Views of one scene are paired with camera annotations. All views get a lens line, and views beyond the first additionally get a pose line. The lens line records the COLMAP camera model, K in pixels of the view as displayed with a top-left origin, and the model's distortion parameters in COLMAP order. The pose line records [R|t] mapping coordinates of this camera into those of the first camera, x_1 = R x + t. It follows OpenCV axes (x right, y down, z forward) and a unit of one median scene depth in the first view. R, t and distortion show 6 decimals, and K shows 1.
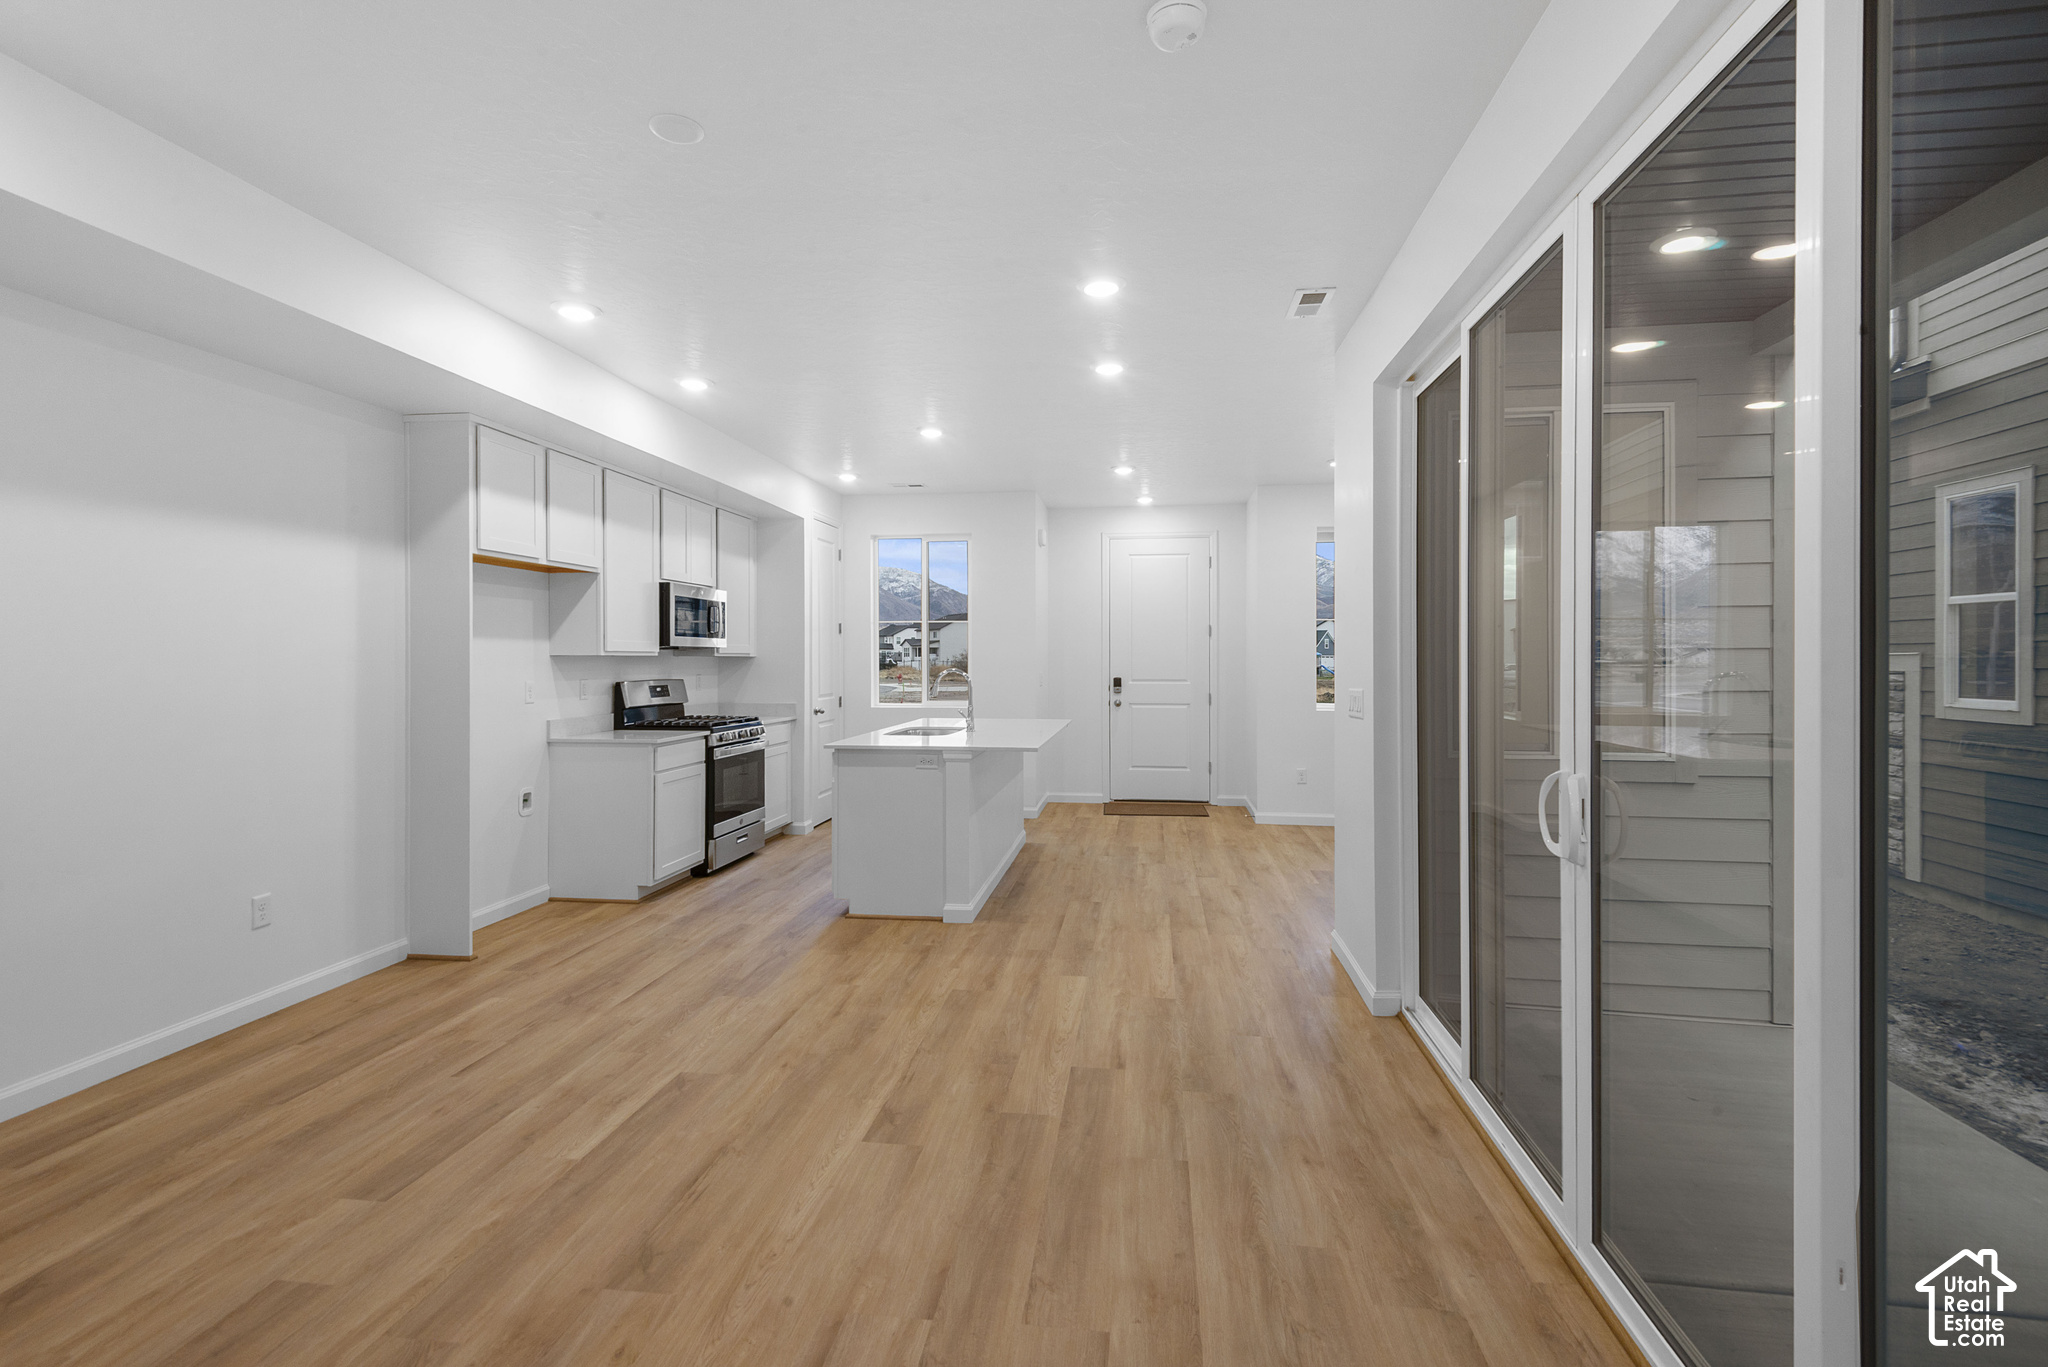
lens RADIAL K [[975.5, 0, 1019.4], [0, 975.5, 675.4], [0, 0, 1]] dist [0.062882, -0.027225]
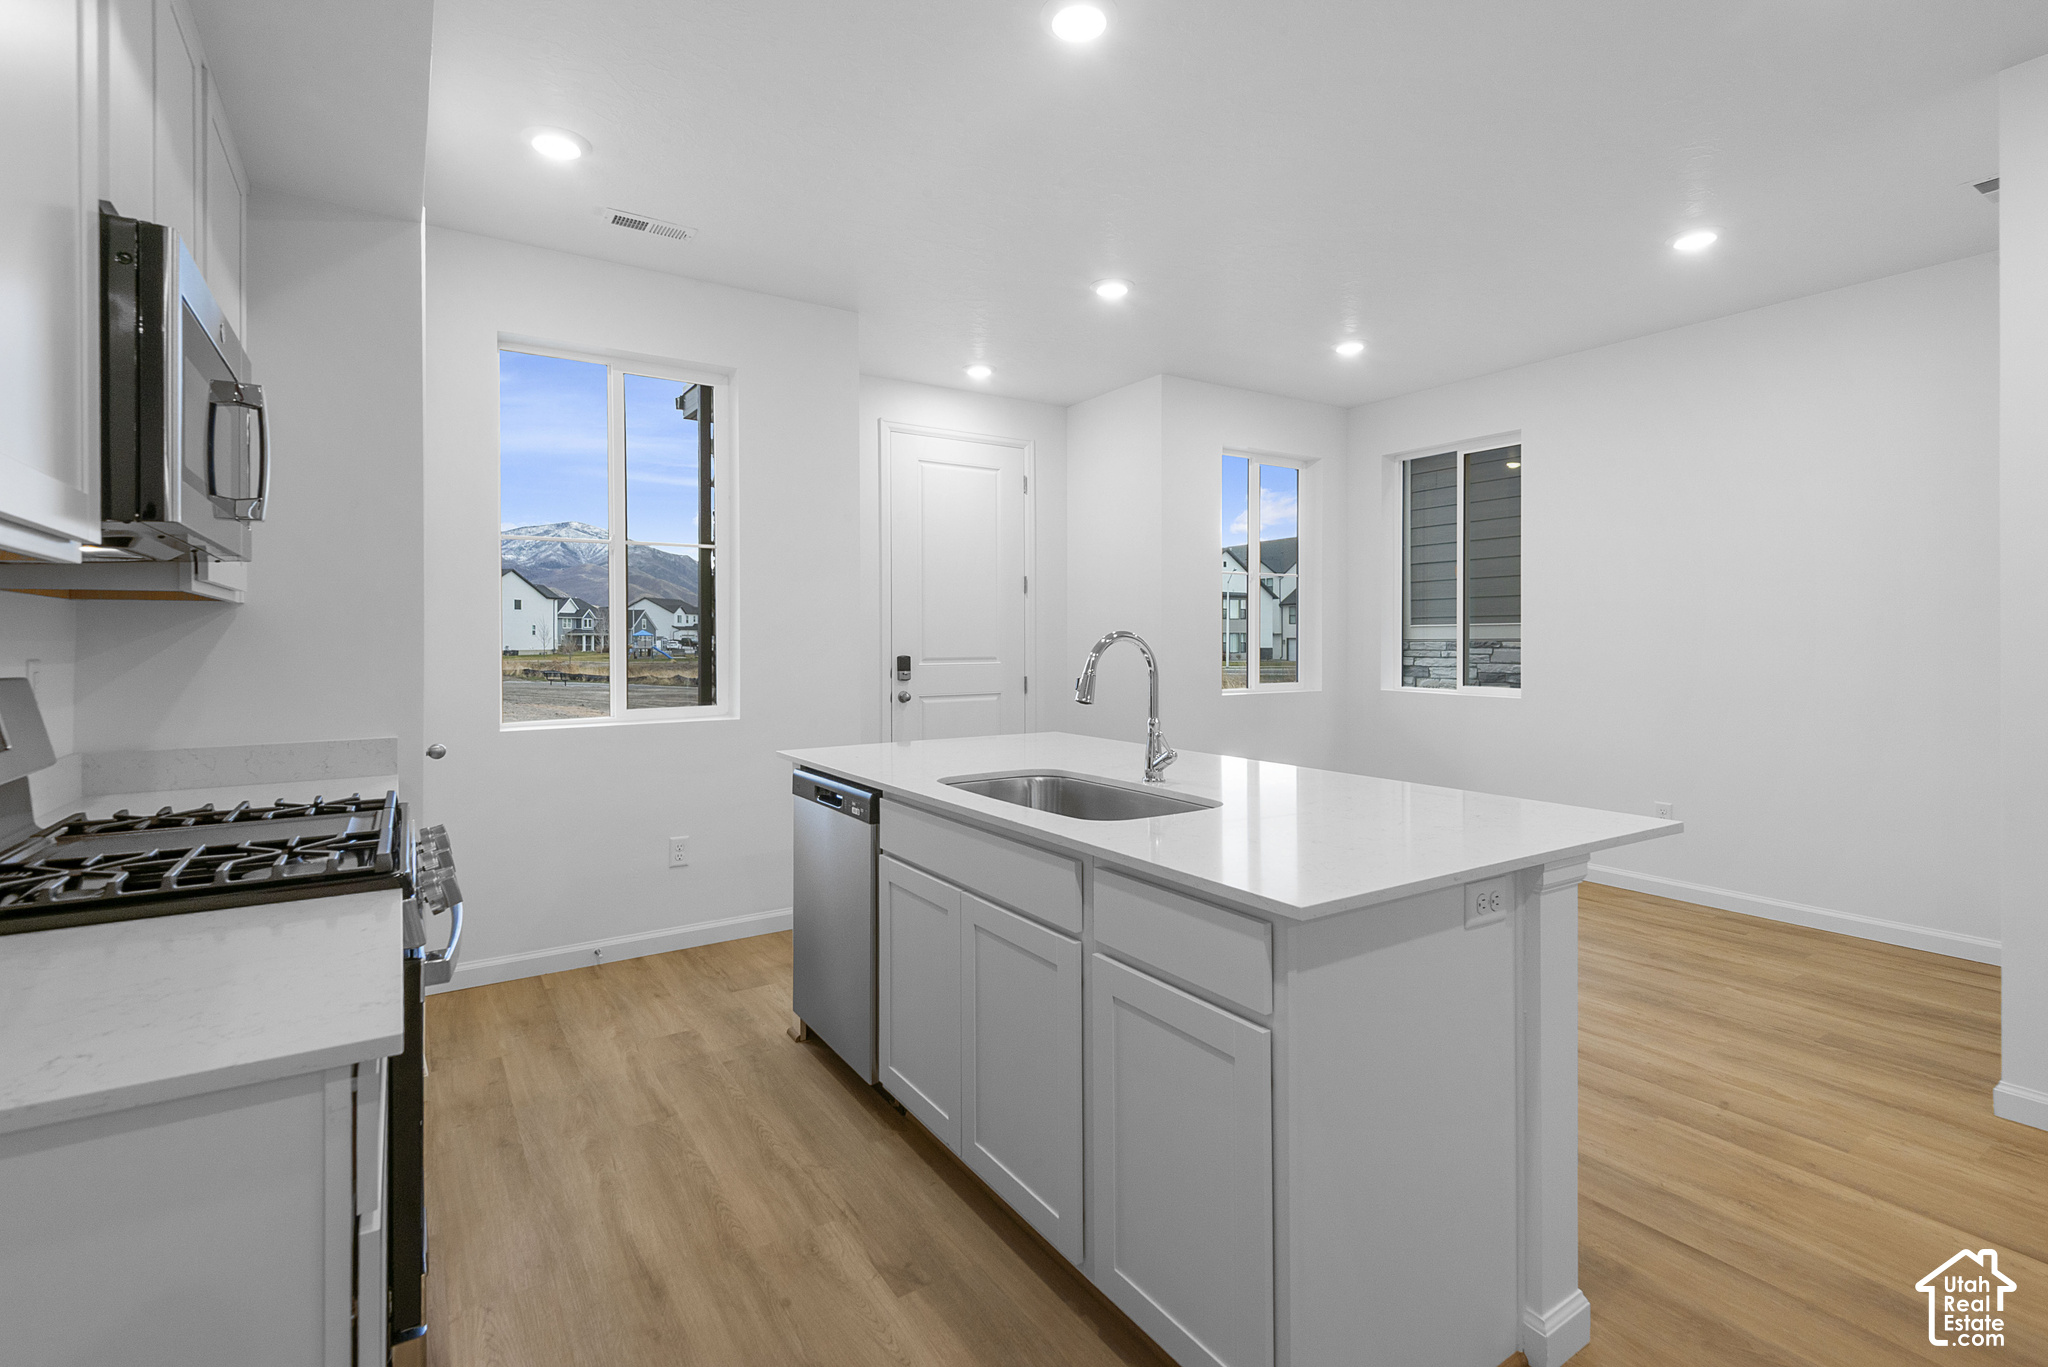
lens RADIAL K [[947.4, 0, 1007.6], [0, 947.4, 642.1], [0, 0, 1]] dist [0.093263, -0.000002]
pose [[0.759788, -0.006602, 0.650137, -0.320069], [0.020763, 0.999685, -0.014114, 0.004194], [-0.649839, 0.024222, 0.759686, 0.641088]]
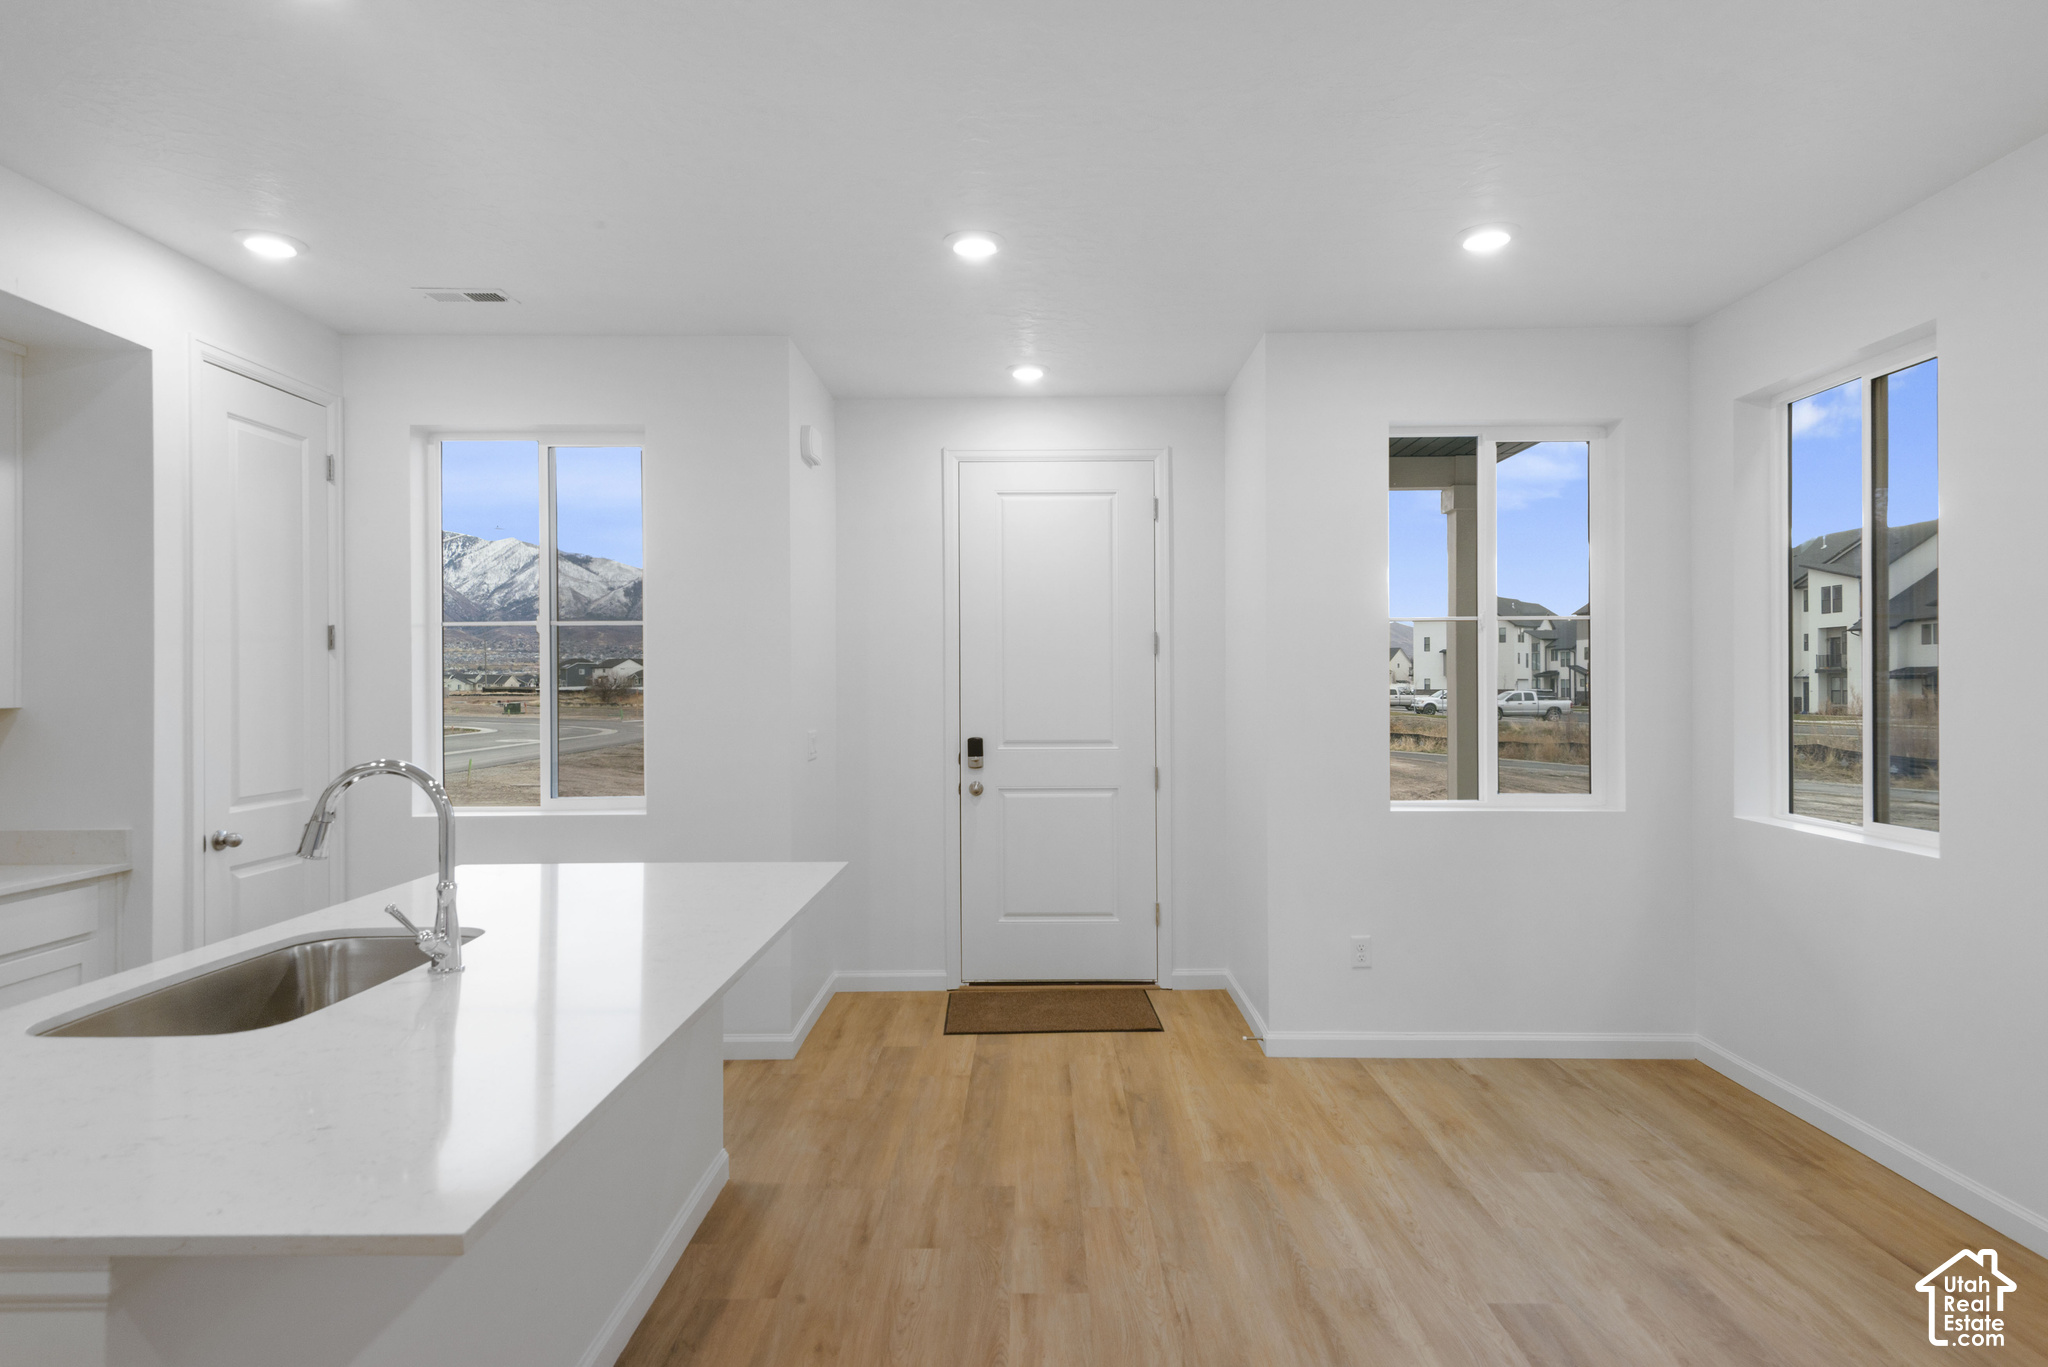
lens RADIAL K [[1103.4, 0, 1024.0], [0, 1103.4, 683.5], [0, 0, 1]] dist [0.061901, 0.000096]
pose [[0.991653, -0.007397, 0.128723, 0.068034], [0.010853, 0.999599, -0.026169, -0.014053], [-0.128478, 0.027348, 0.991335, 0.557697]]
